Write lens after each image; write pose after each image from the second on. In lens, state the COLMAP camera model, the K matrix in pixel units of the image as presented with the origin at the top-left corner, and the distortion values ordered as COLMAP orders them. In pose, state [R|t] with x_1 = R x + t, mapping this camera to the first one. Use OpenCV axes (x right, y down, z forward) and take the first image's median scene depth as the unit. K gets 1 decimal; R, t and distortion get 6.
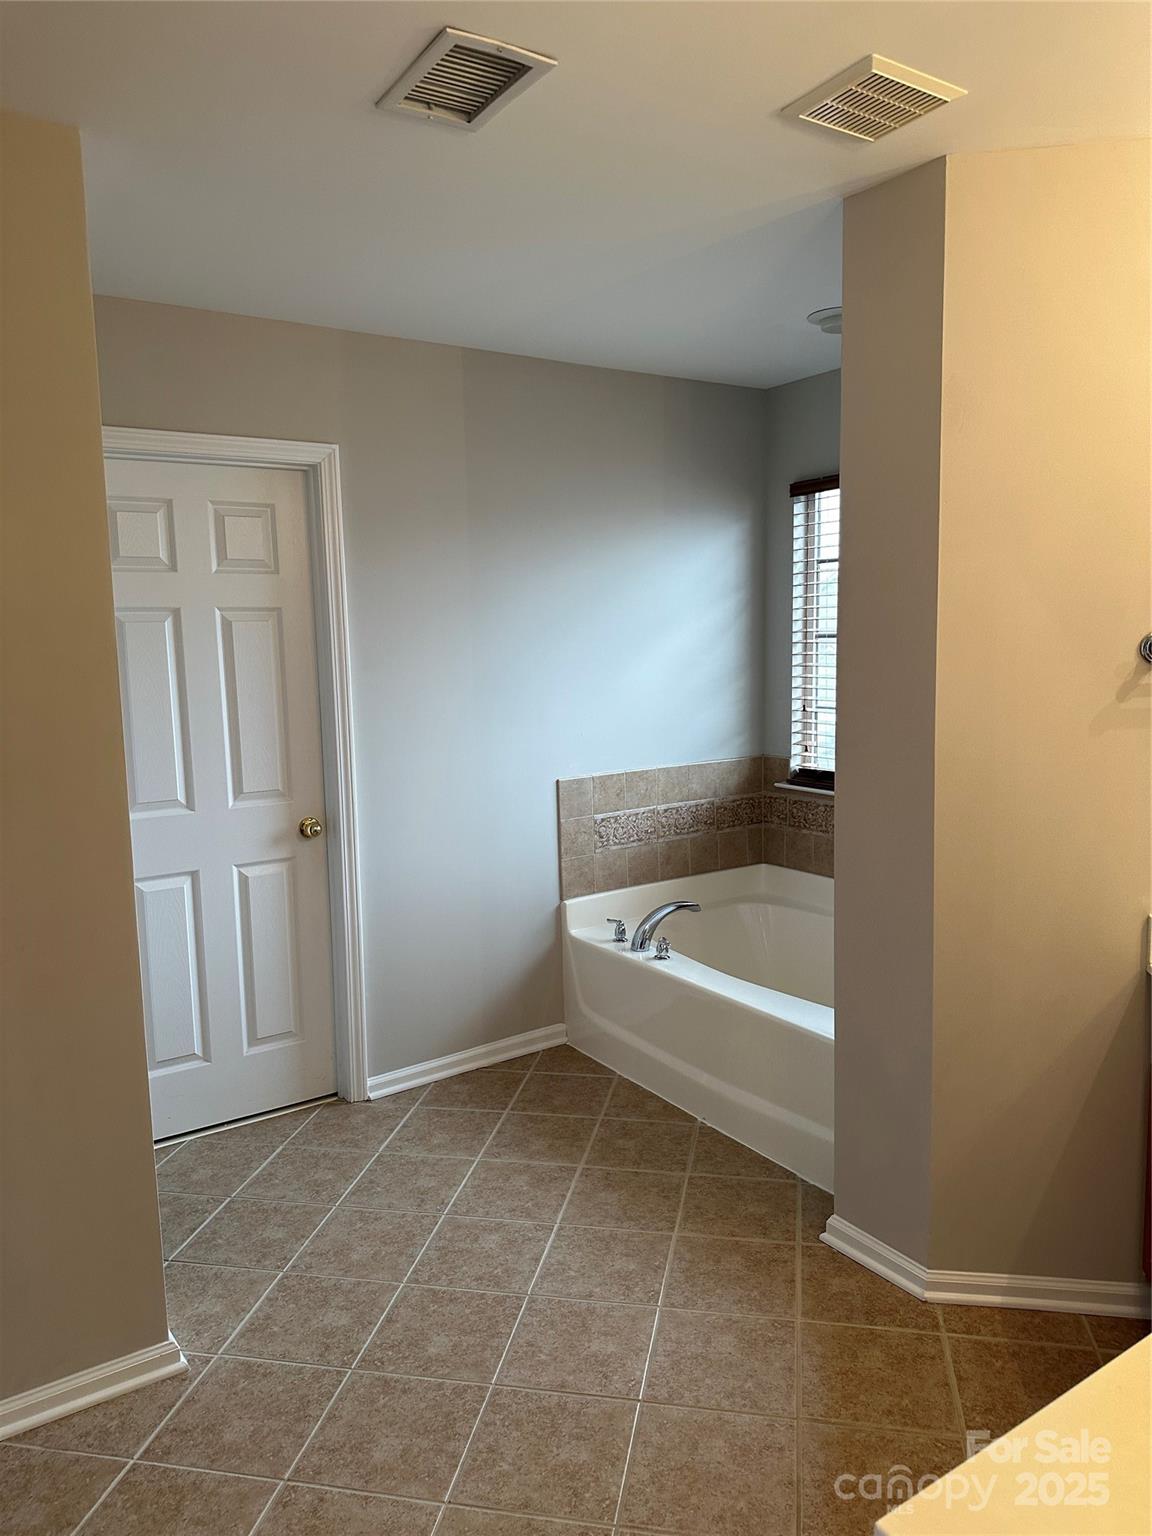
lens RADIAL K [[1074.4, 0, 576.0], [0, 1074.4, 768.0], [0, 0, 1]] dist [0.004510, 0.001869]
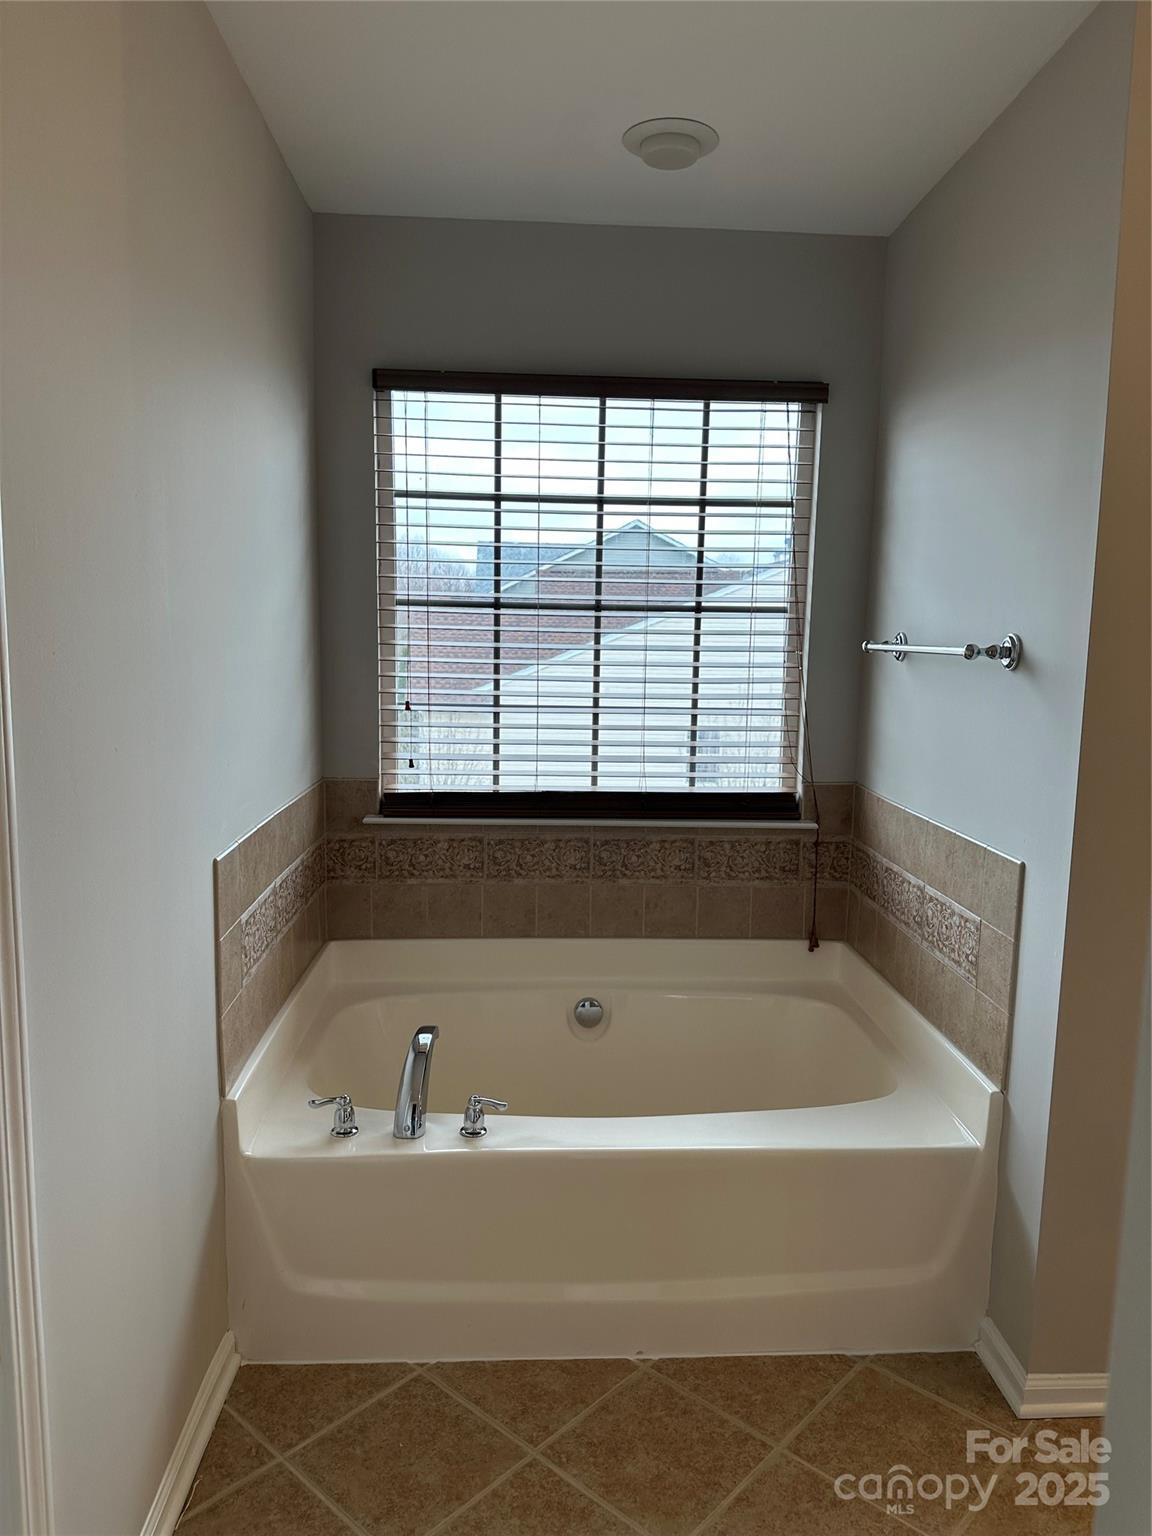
lens RADIAL K [[1074.7, 0, 585.5], [0, 1074.7, 783.7], [0, 0, 1]] dist [0.118689, -0.173214]
pose [[0.496042, -0.094257, 0.863167, -0.361868], [0.073202, 0.995091, 0.066596, -0.046763], [-0.865207, 0.030151, 0.500507, 0.588655]]
